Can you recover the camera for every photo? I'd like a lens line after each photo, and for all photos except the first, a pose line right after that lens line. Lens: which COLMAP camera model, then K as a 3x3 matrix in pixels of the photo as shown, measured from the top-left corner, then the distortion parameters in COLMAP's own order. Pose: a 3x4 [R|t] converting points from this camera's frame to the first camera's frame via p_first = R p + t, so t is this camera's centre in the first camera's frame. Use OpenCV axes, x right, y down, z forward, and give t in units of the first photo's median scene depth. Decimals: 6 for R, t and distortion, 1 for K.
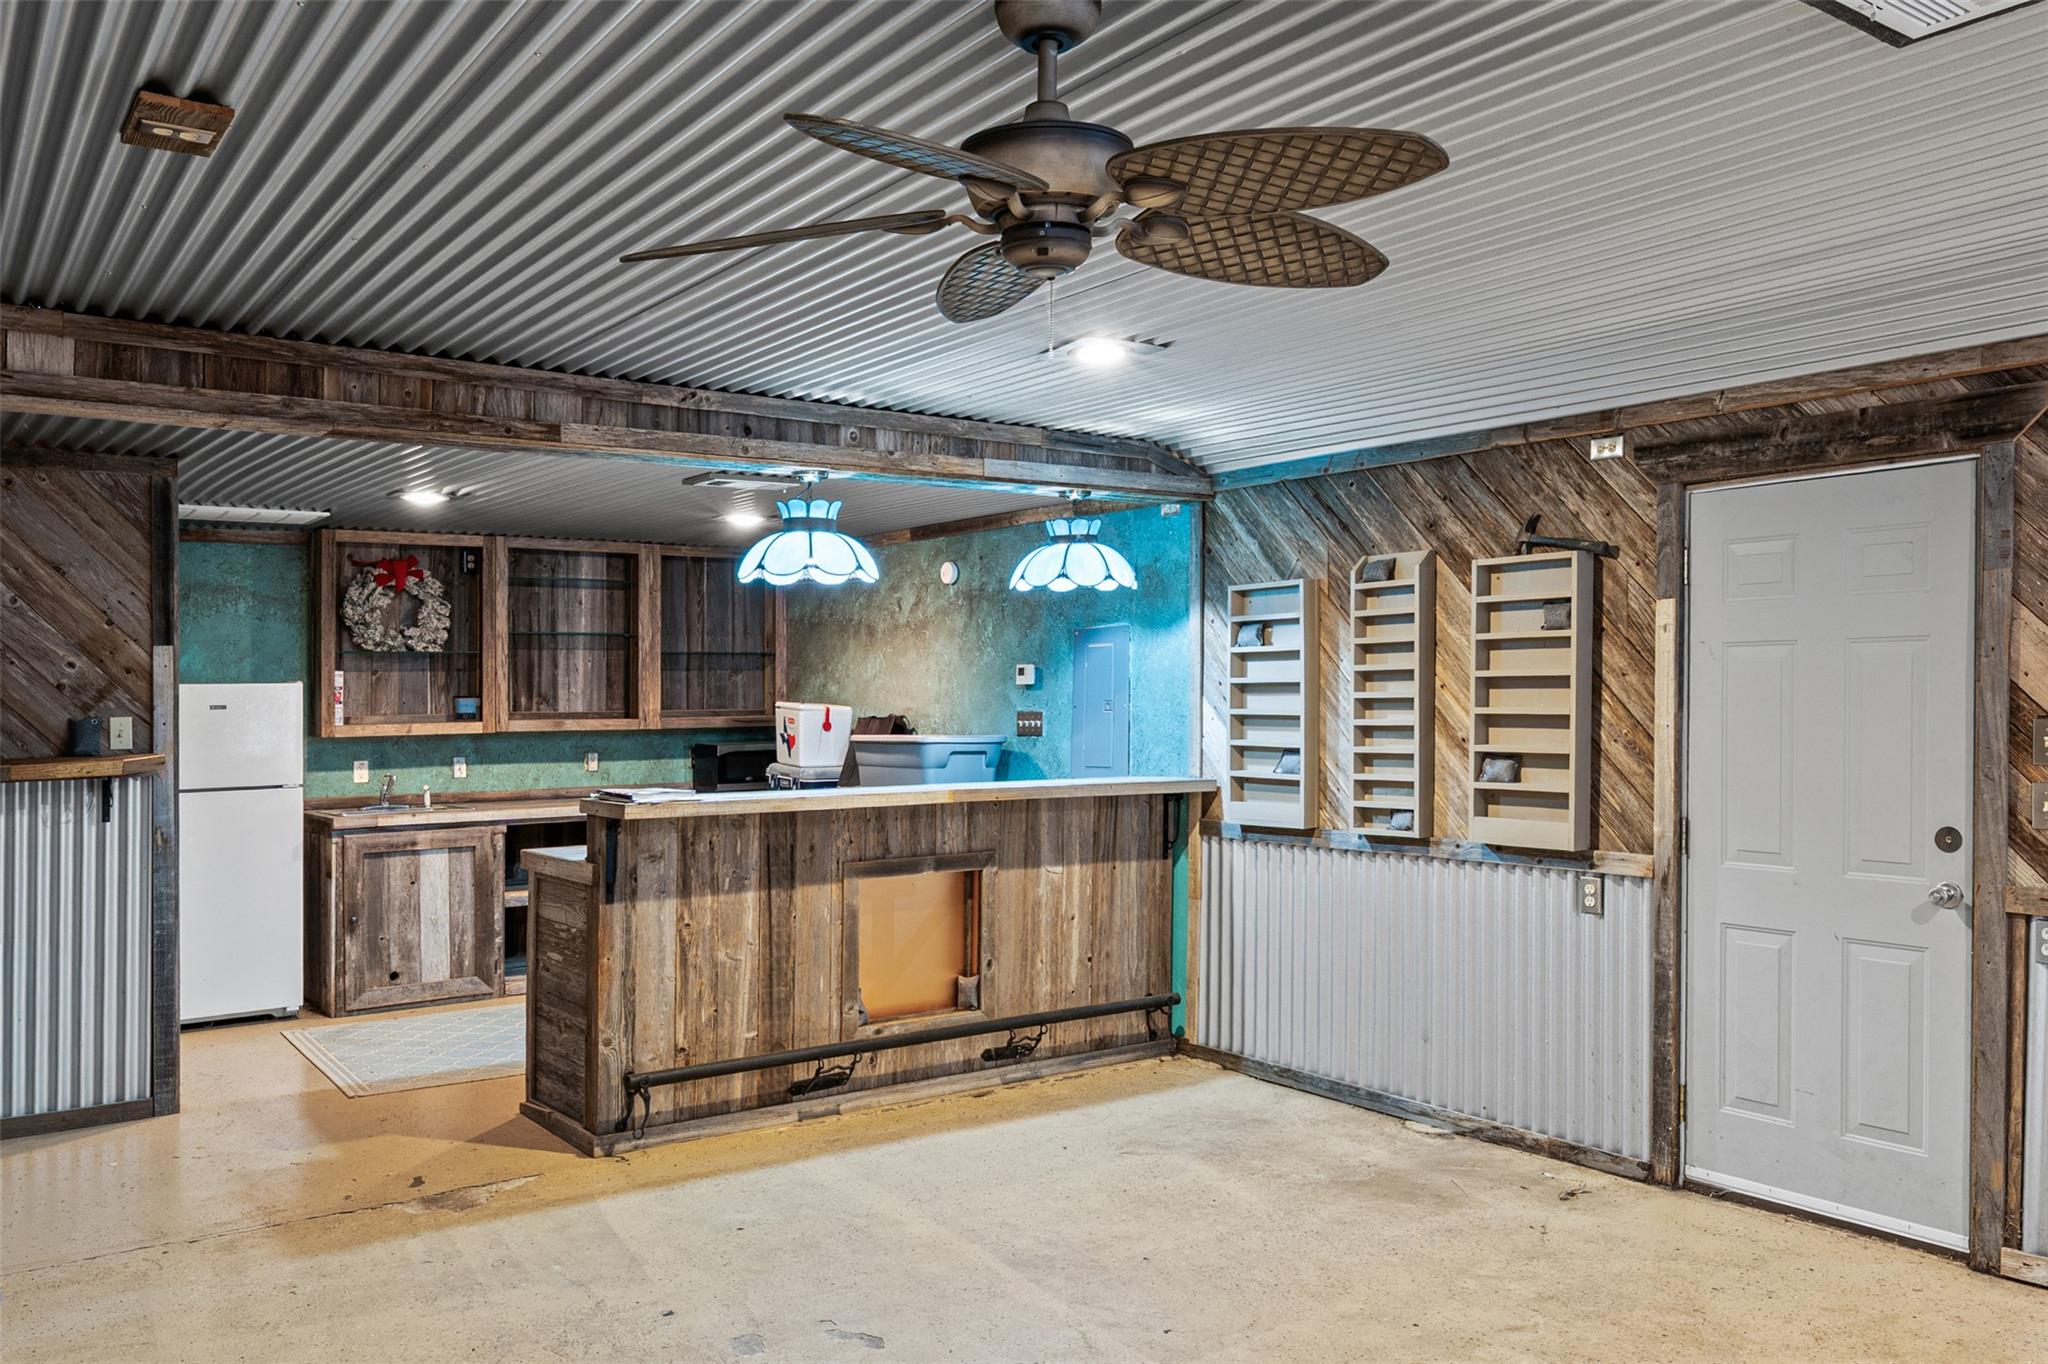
lens RADIAL K [[1584.3, 0, 1024.8], [0, 1584.3, 679.3], [0, 0, 1]] dist [0.010376, 0.001941]
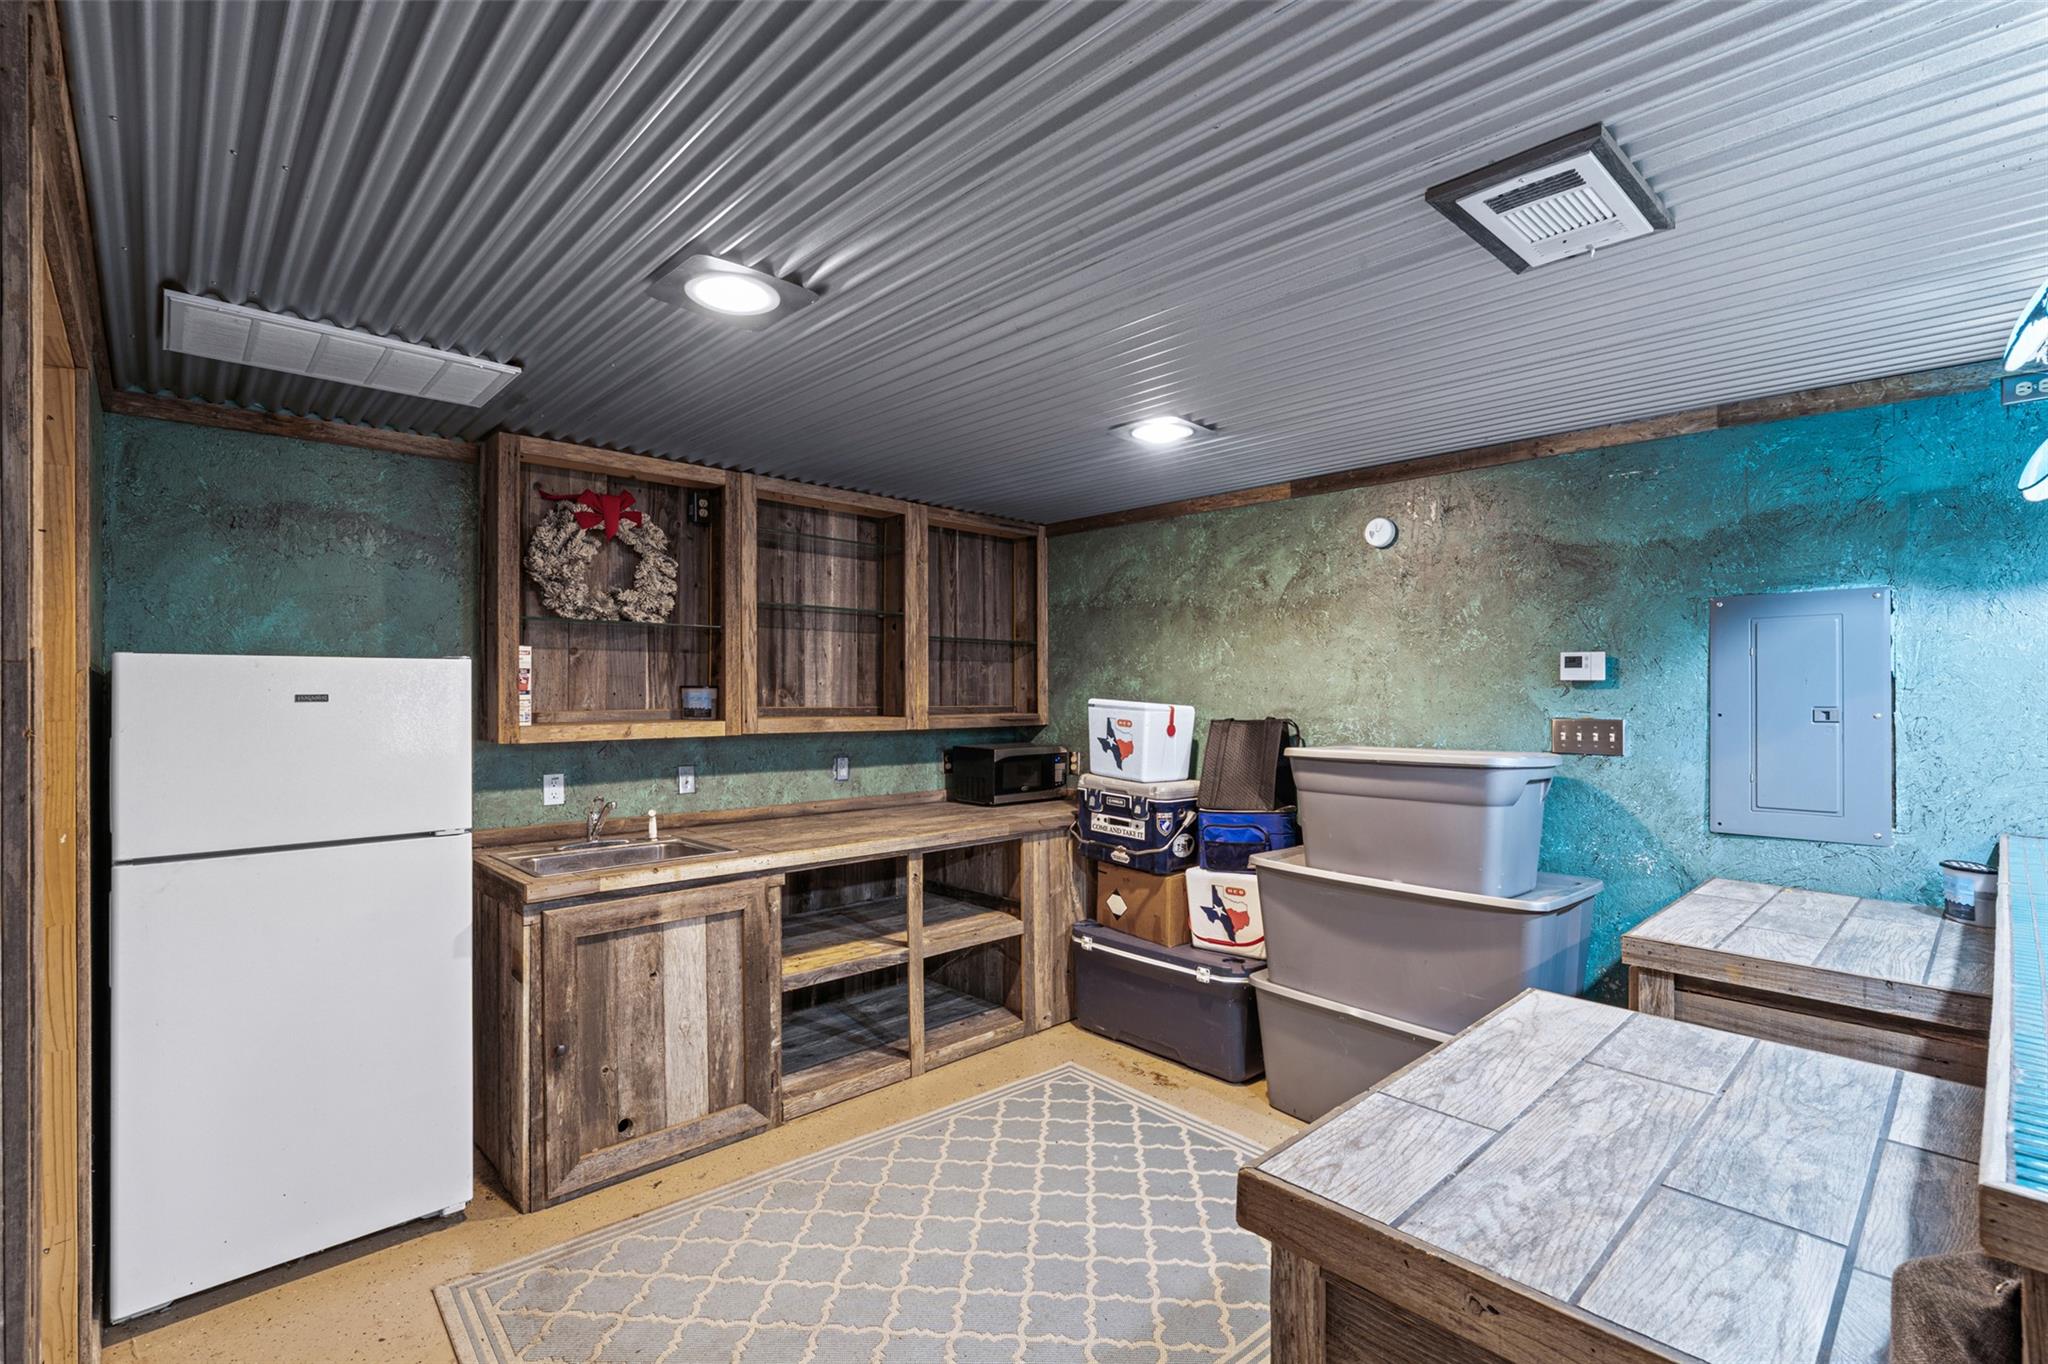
lens RADIAL K [[937.1, 0, 1037.1], [0, 937.1, 709.5], [0, 0, 1]] dist [0.000231, 0.000381]
pose [[0.991403, 0.012021, 0.130291, -0.257870], [-0.015635, 0.999520, 0.026748, 0.007631], [-0.129907, -0.028555, 0.991115, 0.554575]]
